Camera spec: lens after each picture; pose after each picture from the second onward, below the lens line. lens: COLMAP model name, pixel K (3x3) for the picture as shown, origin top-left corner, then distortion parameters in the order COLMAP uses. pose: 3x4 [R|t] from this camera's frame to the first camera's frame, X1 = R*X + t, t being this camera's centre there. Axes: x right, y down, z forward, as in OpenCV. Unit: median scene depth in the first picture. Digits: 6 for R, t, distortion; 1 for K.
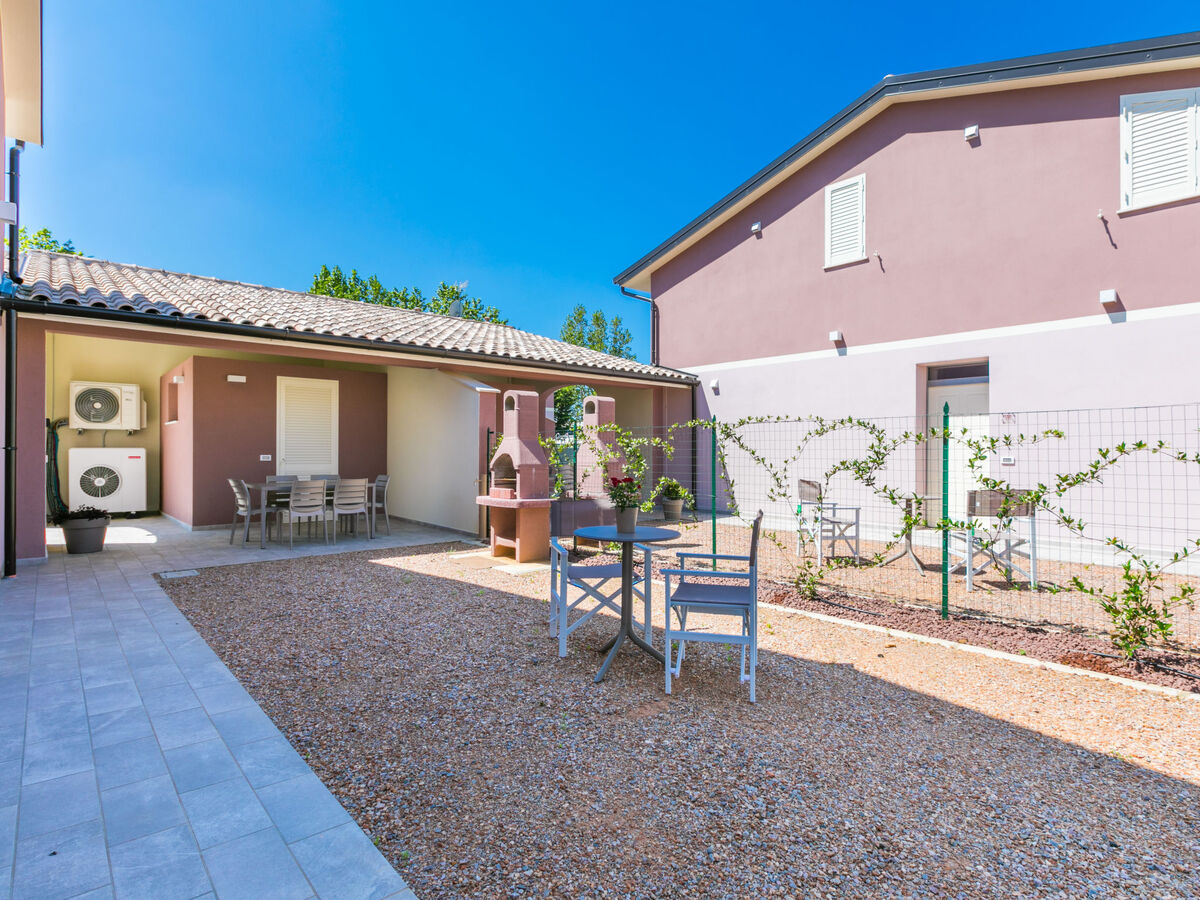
lens RADIAL K [[614.6, 0, 600.0], [0, 614.6, 450.0], [0, 0, 1]] dist [0.002521, 0.001260]
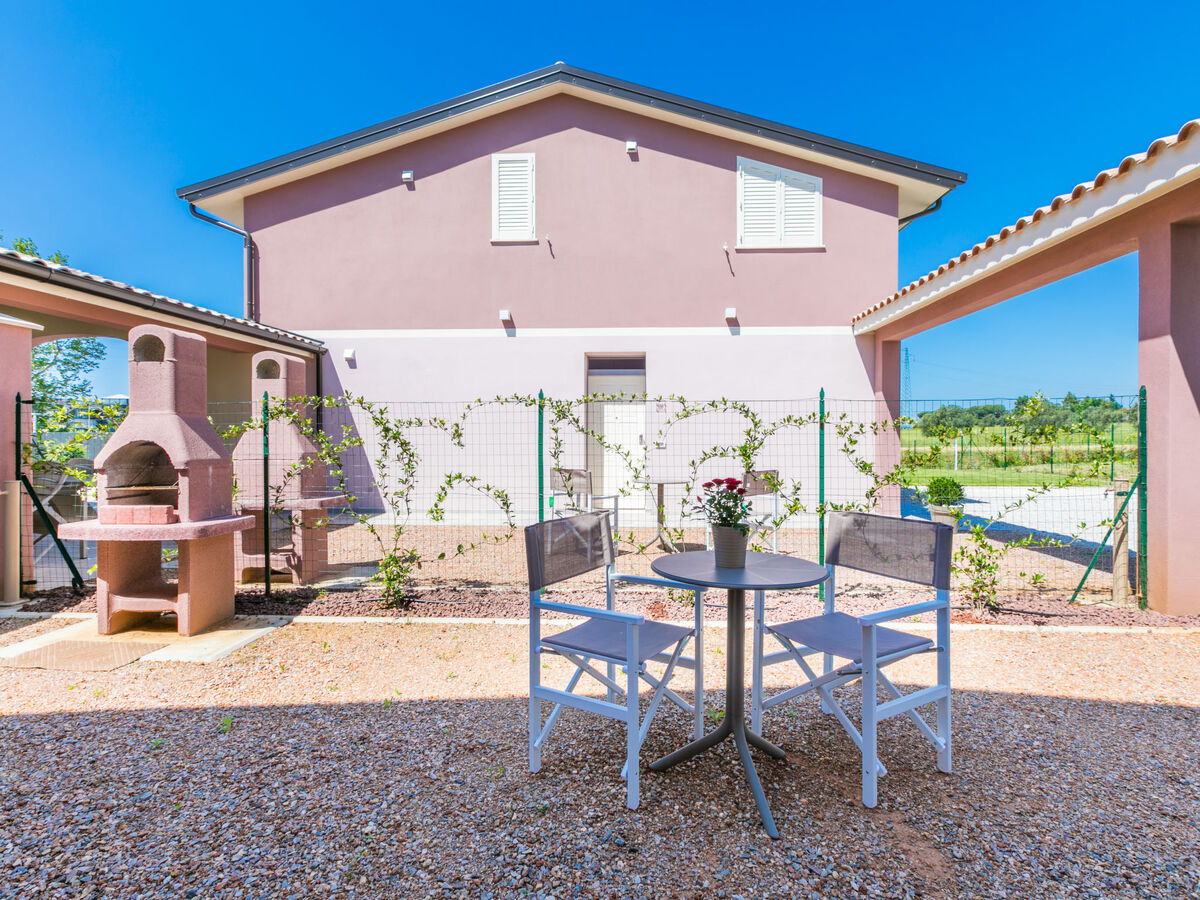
lens RADIAL K [[597.0, 0, 600.9], [0, 597.0, 444.8], [0, 0, 1]] dist [0.001890, 0.000765]
pose [[0.703923, -0.010912, 0.710193, -0.188459], [-0.000485, 0.999874, 0.015844, 0.000464], [-0.710276, -0.011497, 0.703829, 0.265182]]
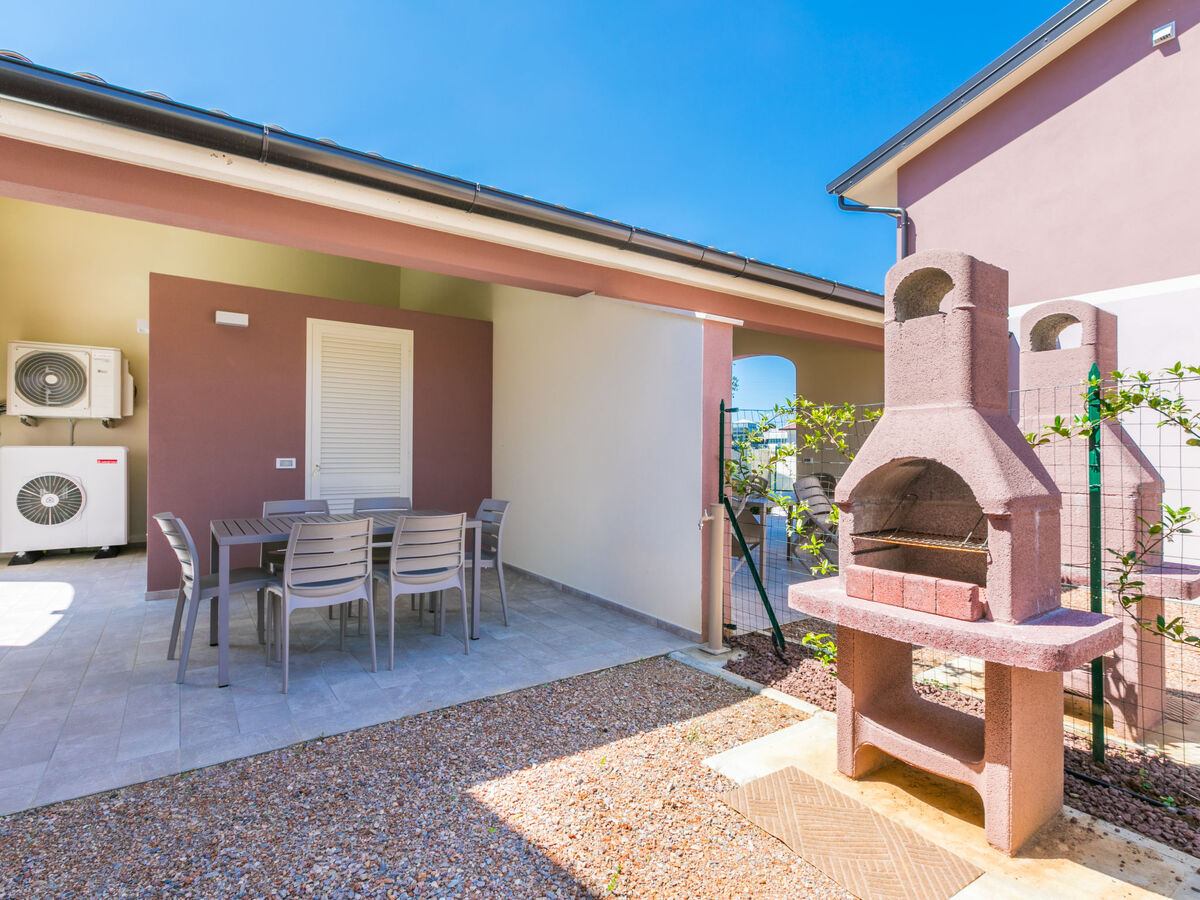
lens RADIAL K [[597.0, 0, 600.9], [0, 597.0, 444.8], [0, 0, 1]] dist [0.001890, 0.000765]
pose [[0.992968, 0.000068, -0.118382, -0.210717], [-0.001570, 0.999919, -0.012592, 0.002412], [0.118372, 0.012690, 0.992888, 0.532803]]
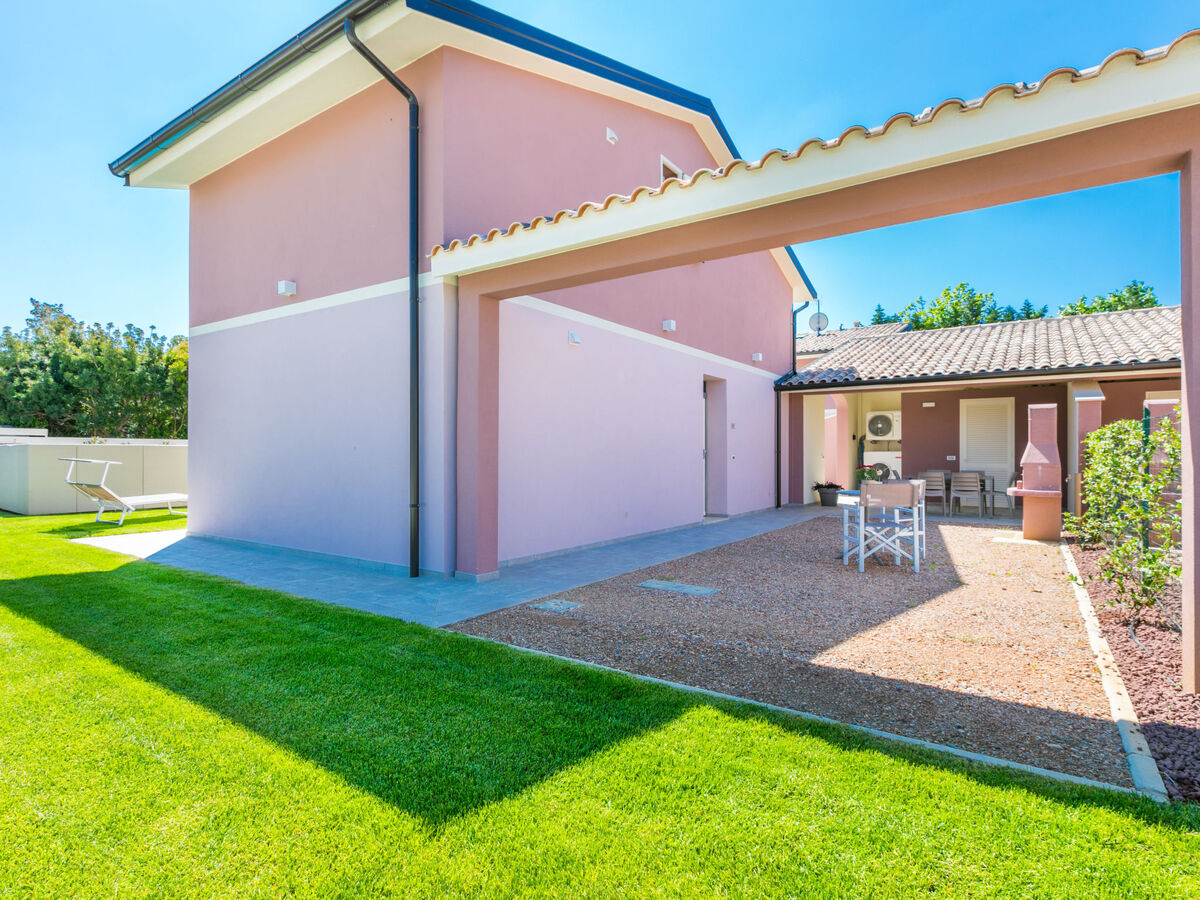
lens RADIAL K [[627.3, 0, 569.3], [0, 627.3, 454.4], [0, 0, 1]] dist [0.054493, -0.000309]
pose [[0.211911, -0.002638, -0.977285, 0.759091], [0.005959, 0.999981, -0.001407, 0.001242], [0.977271, -0.005526, 0.211922, -0.182502]]
